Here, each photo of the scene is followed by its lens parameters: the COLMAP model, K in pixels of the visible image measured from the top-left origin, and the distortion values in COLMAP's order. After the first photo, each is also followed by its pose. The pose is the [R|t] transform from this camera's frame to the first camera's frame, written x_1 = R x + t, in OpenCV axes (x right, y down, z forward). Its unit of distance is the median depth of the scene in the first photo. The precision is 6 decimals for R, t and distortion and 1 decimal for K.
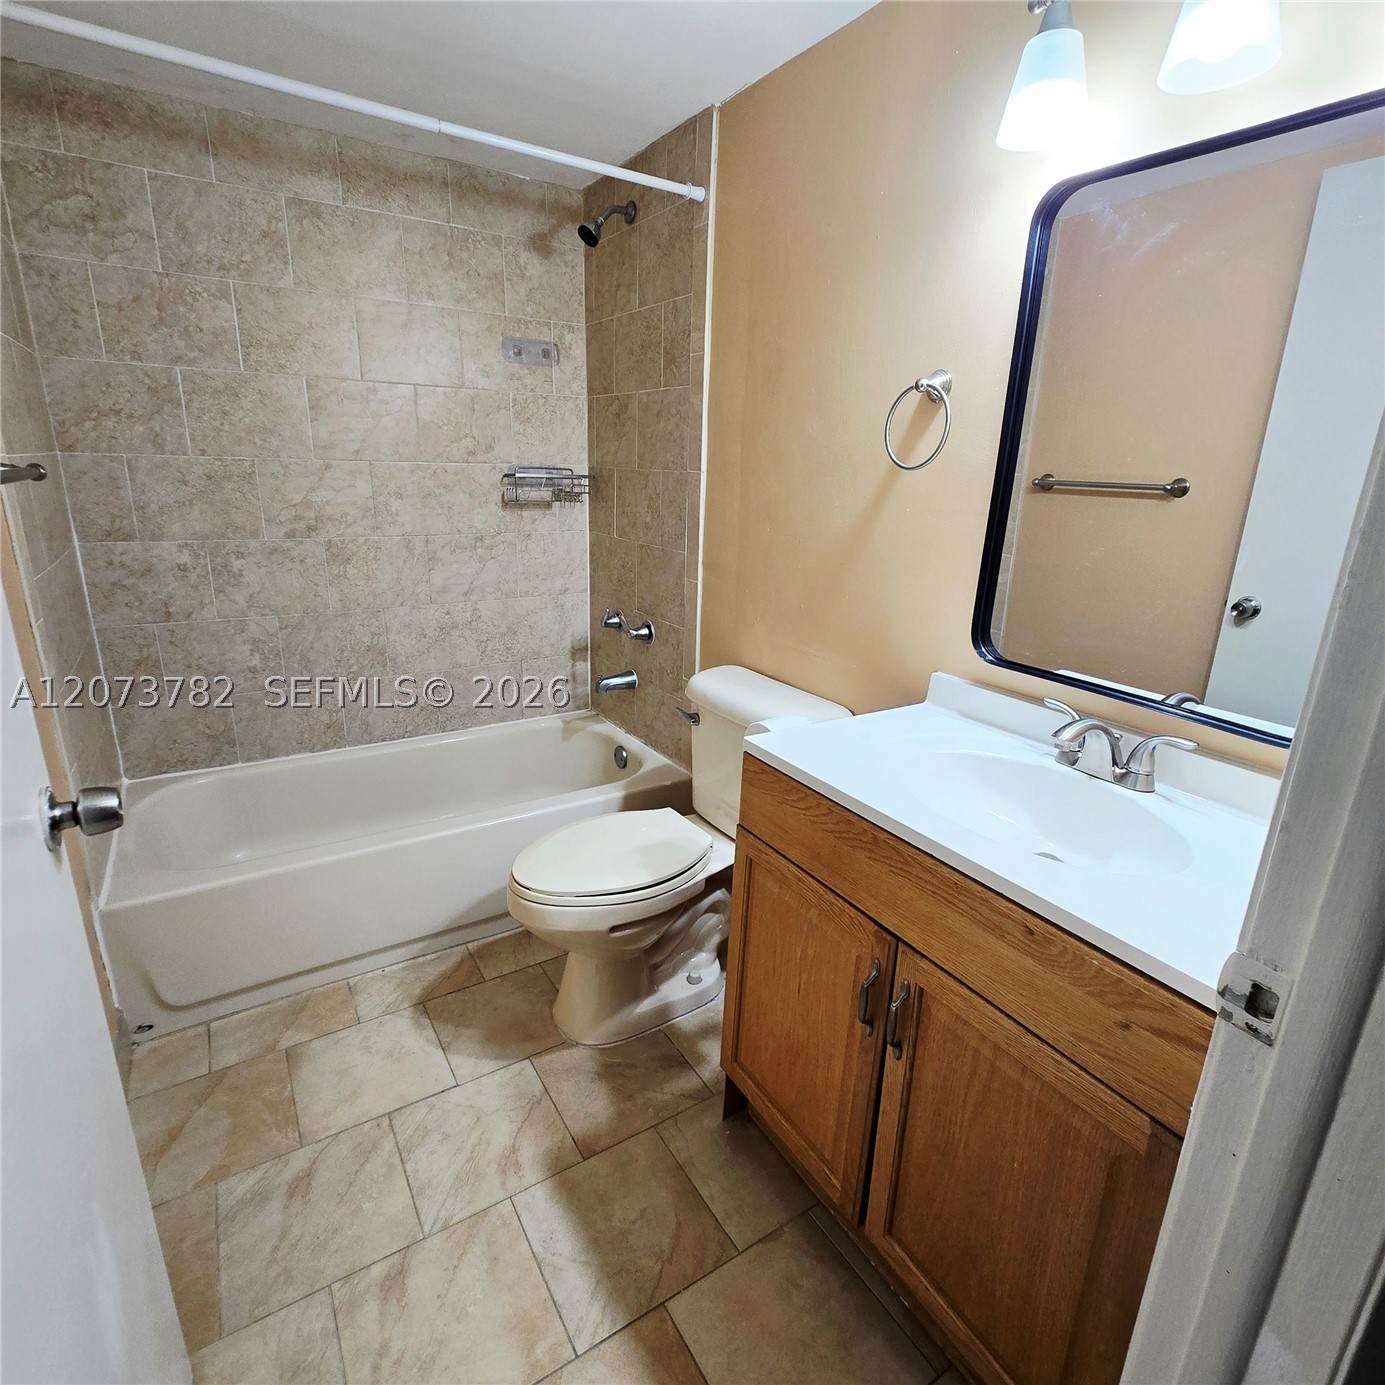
lens RADIAL K [[755.4, 0, 694.2], [0, 755.4, 693.8], [0, 0, 1]] dist [0.001314, 0.002030]
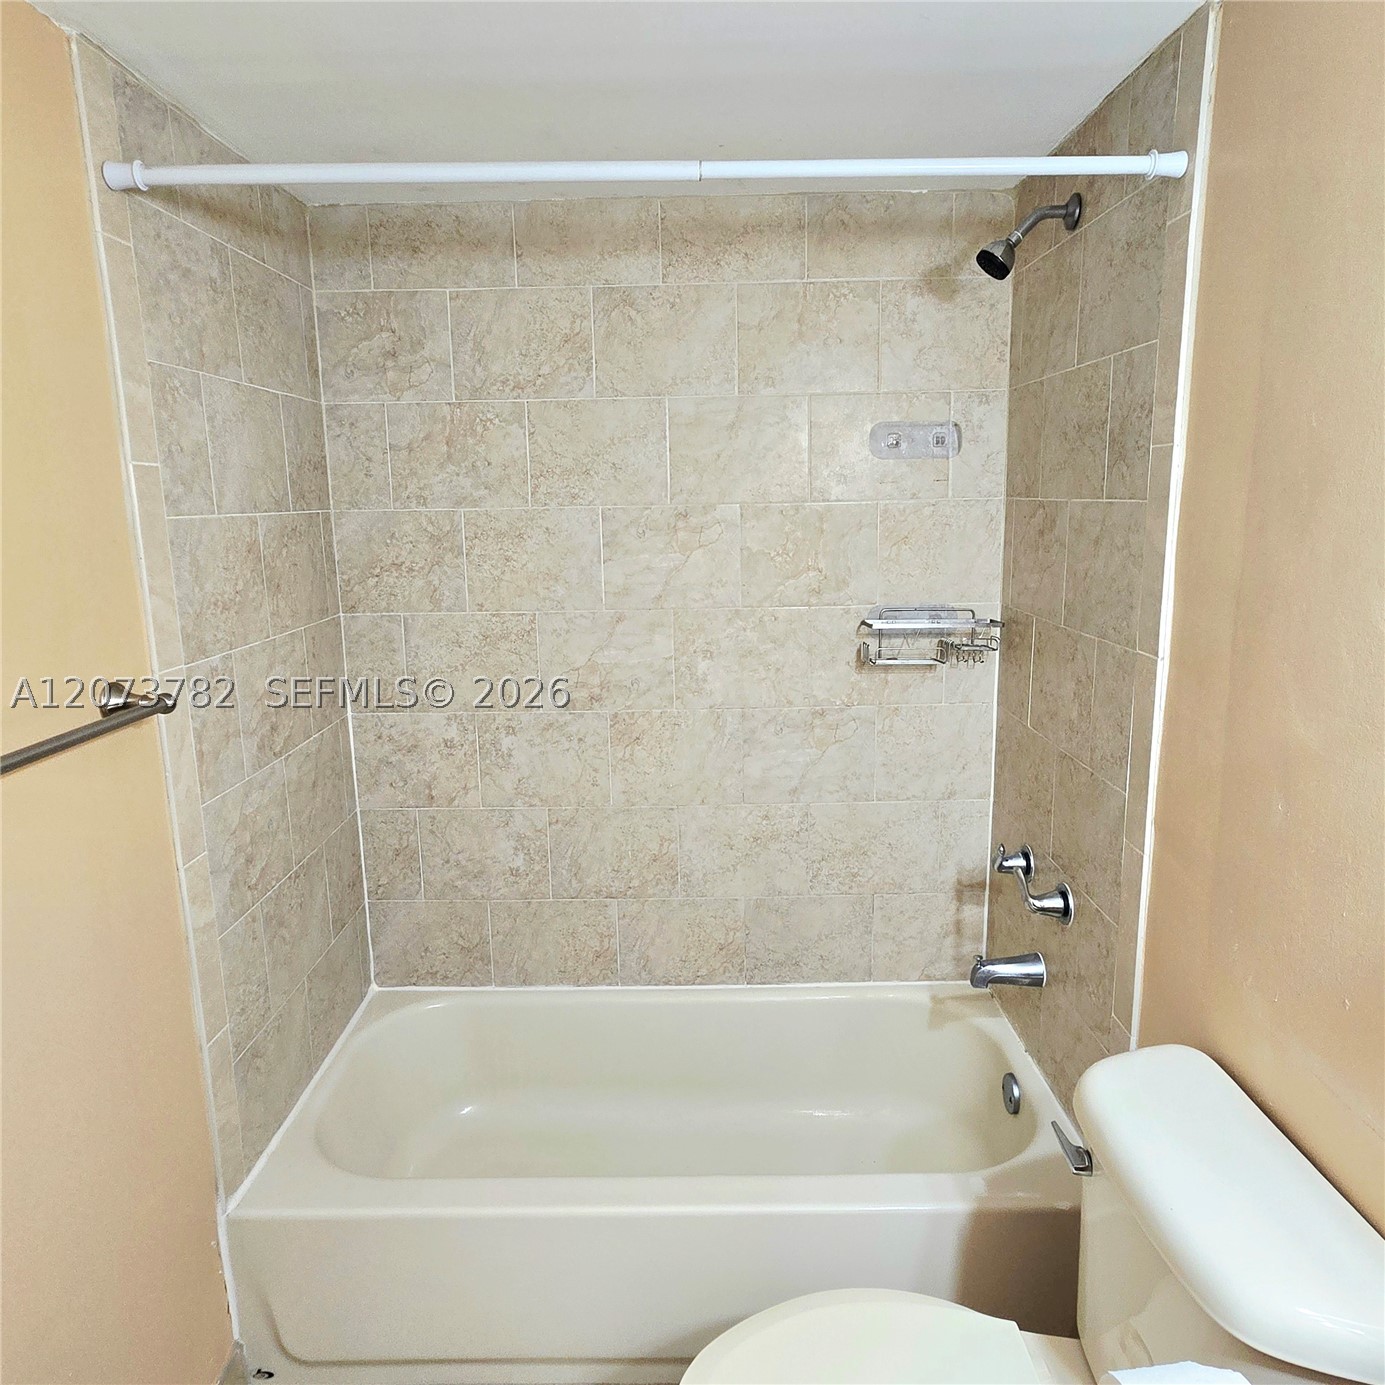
lens RADIAL K [[965.3, 0, 694.7], [0, 965.3, 691.0], [0, 0, 1]] dist [-0.010387, 0.010797]
pose [[0.841911, 0.062612, -0.535972, 0.096766], [-0.117322, 0.990725, -0.068554, -0.183180], [0.526709, 0.120597, 0.841448, 0.260657]]
